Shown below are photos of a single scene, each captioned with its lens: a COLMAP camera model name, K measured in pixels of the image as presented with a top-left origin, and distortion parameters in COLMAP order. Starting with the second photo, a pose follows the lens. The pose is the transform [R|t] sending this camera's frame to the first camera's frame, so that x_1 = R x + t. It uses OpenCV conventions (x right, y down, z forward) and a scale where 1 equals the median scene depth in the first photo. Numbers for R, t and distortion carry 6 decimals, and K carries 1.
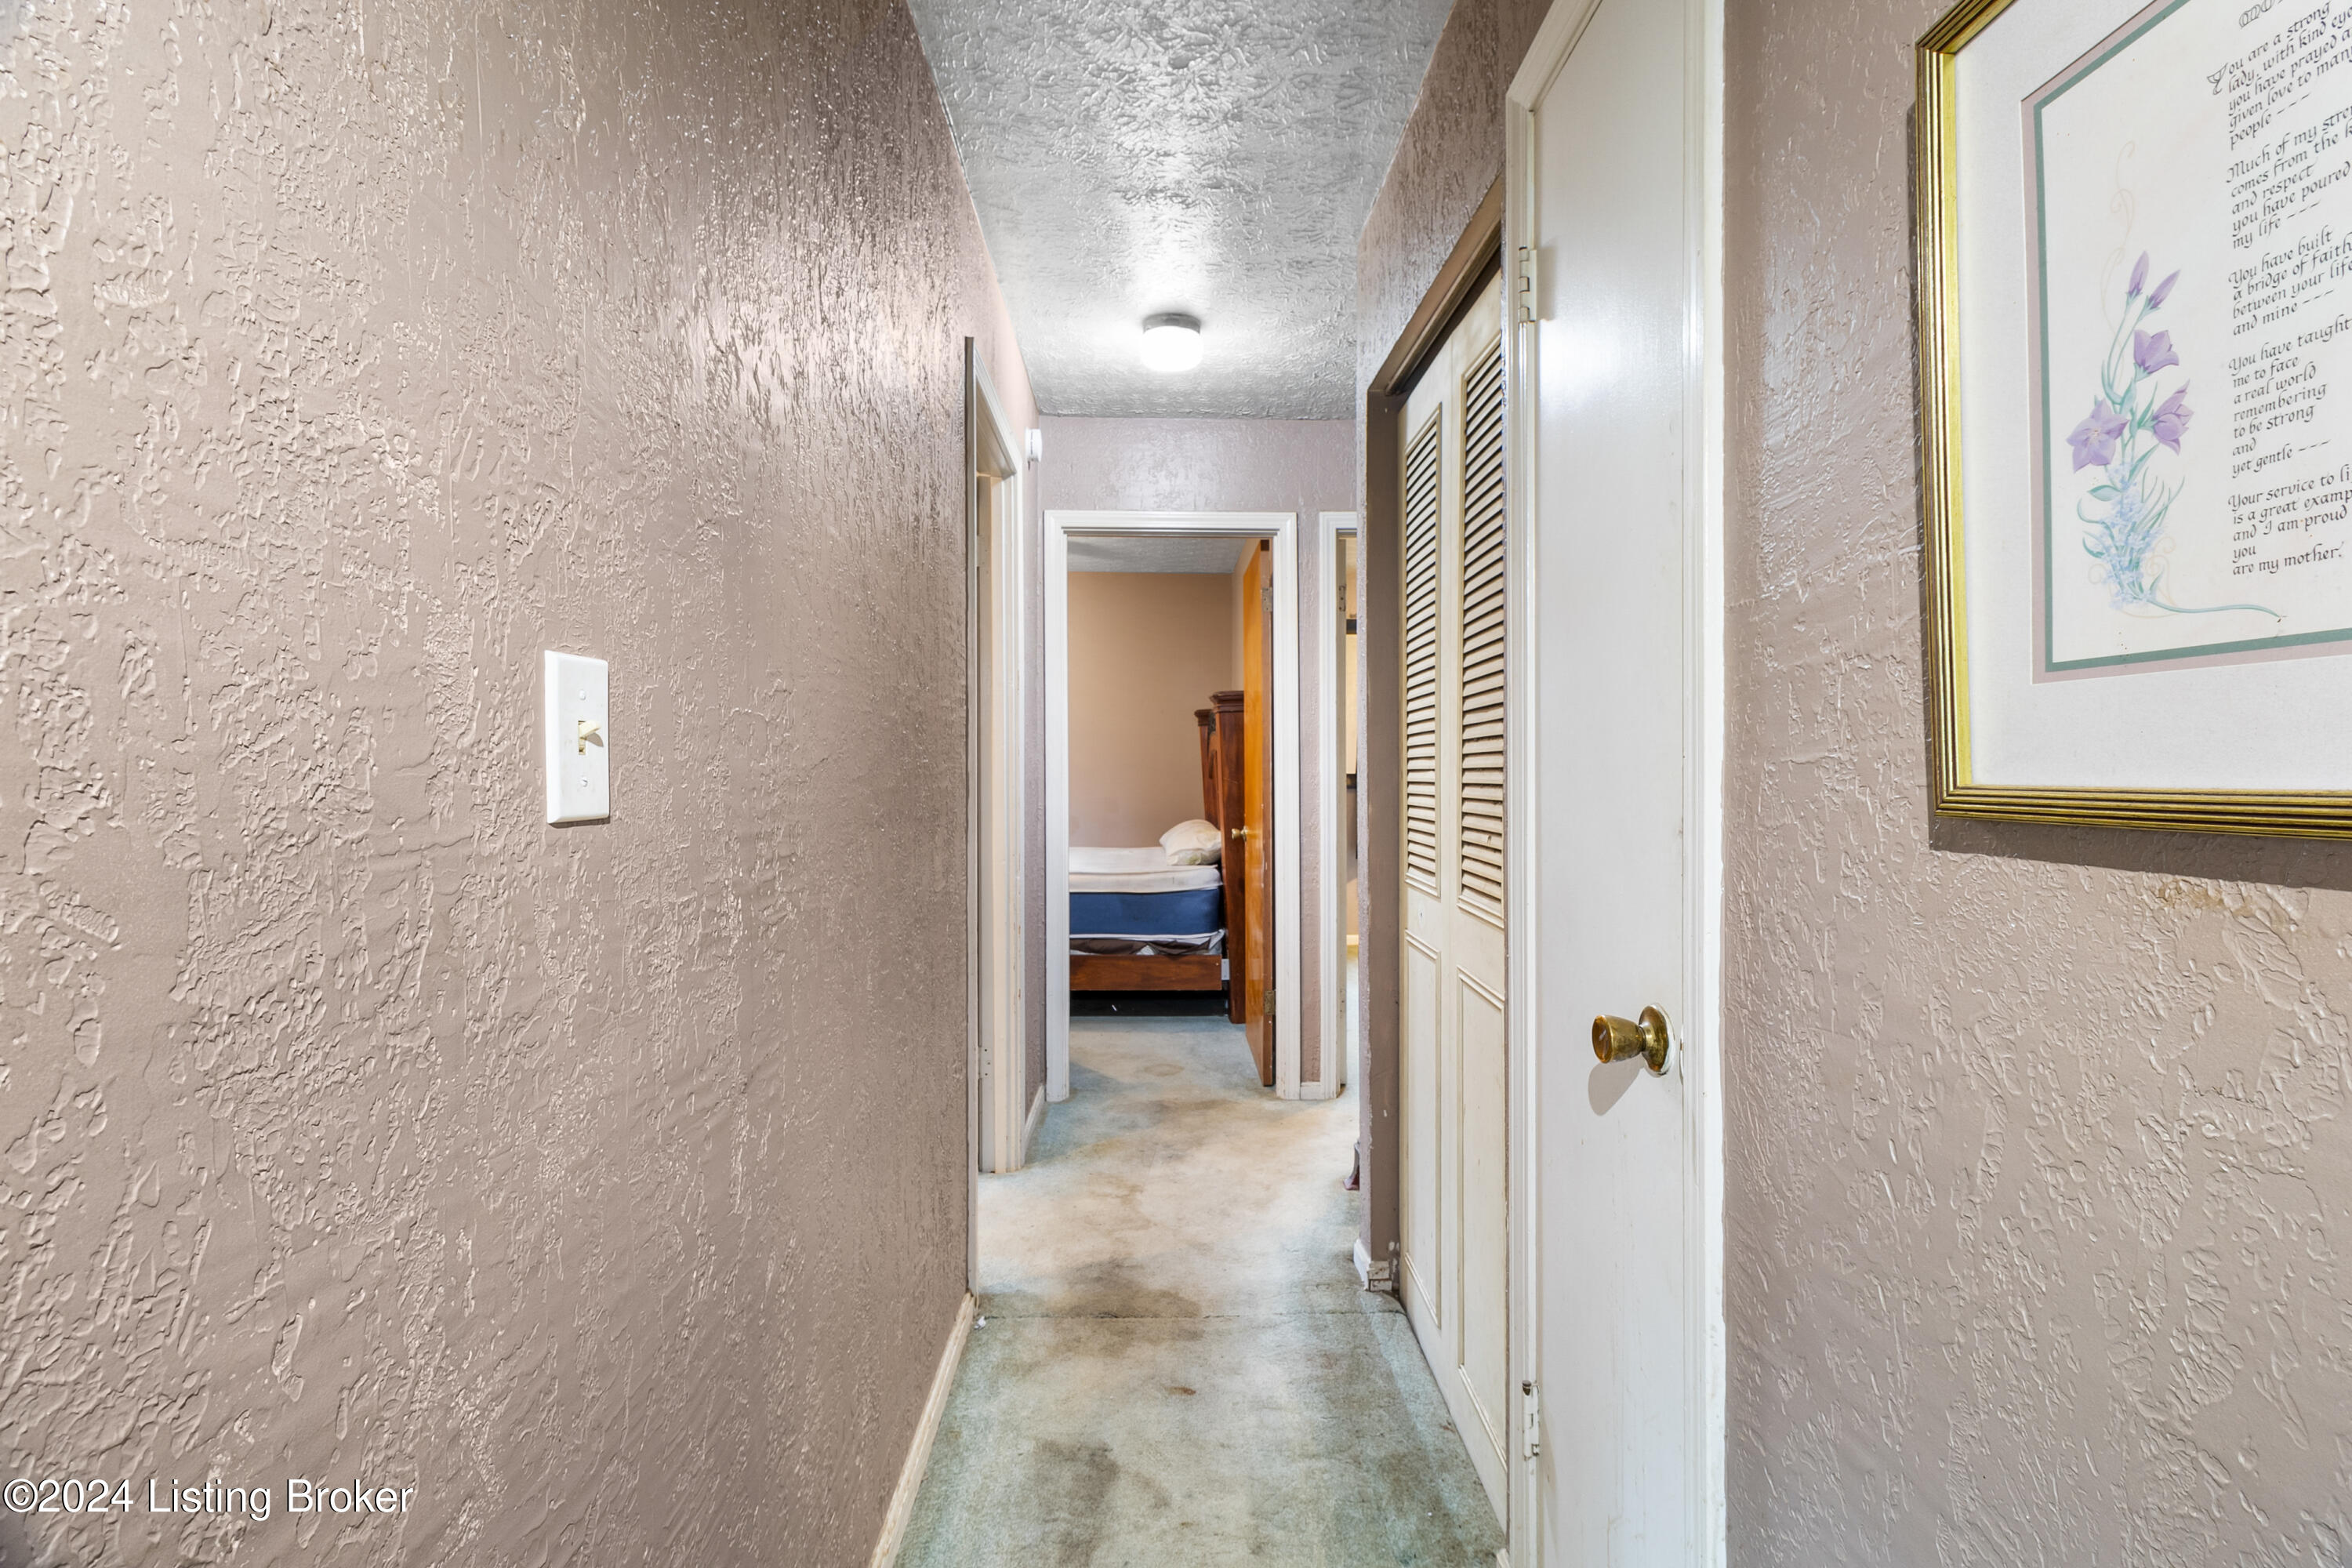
lens RADIAL K [[1086.9, 0, 1174.4], [0, 1086.9, 778.4], [0, 0, 1]] dist [0.004390, 0.001411]
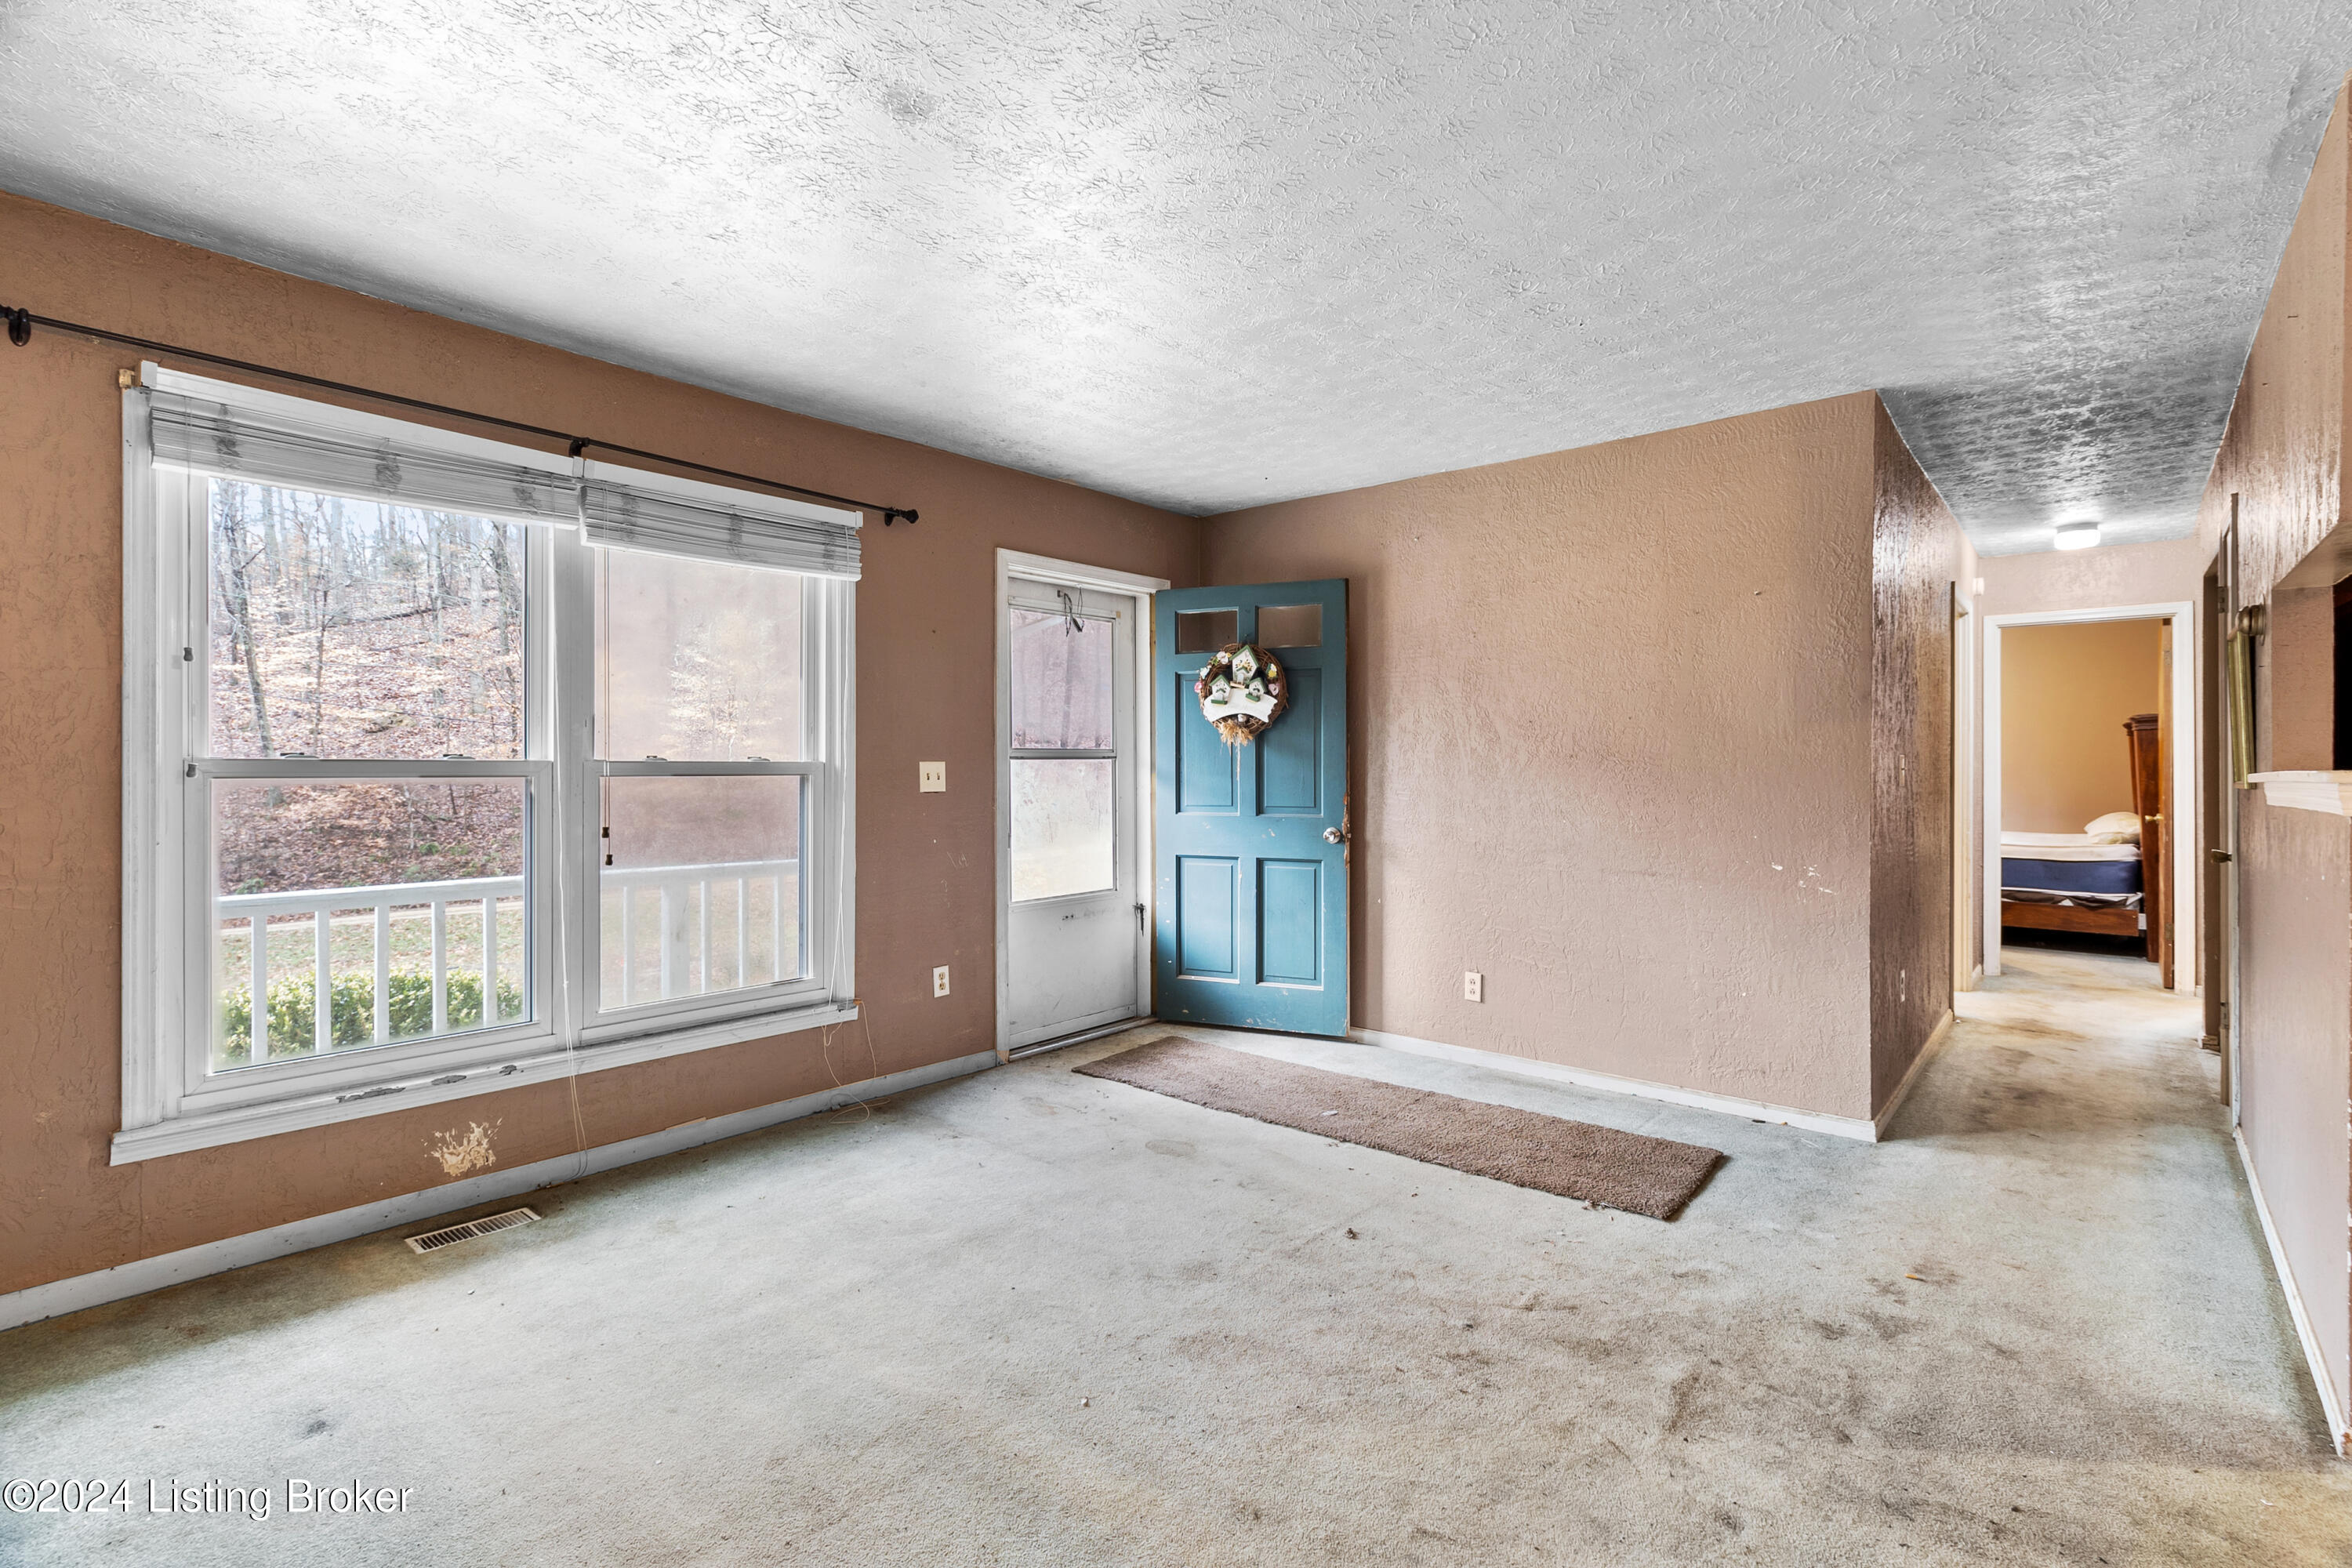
lens RADIAL K [[1086.9, 0, 1213.4], [0, 1086.9, 769.7], [0, 0, 1]] dist [0.004390, 0.001411]
pose [[0.758793, 0.004572, -0.651316, 0.053701], [-0.004155, 0.999989, 0.002178, -0.009316], [0.651318, 0.001054, 0.758804, -0.765974]]
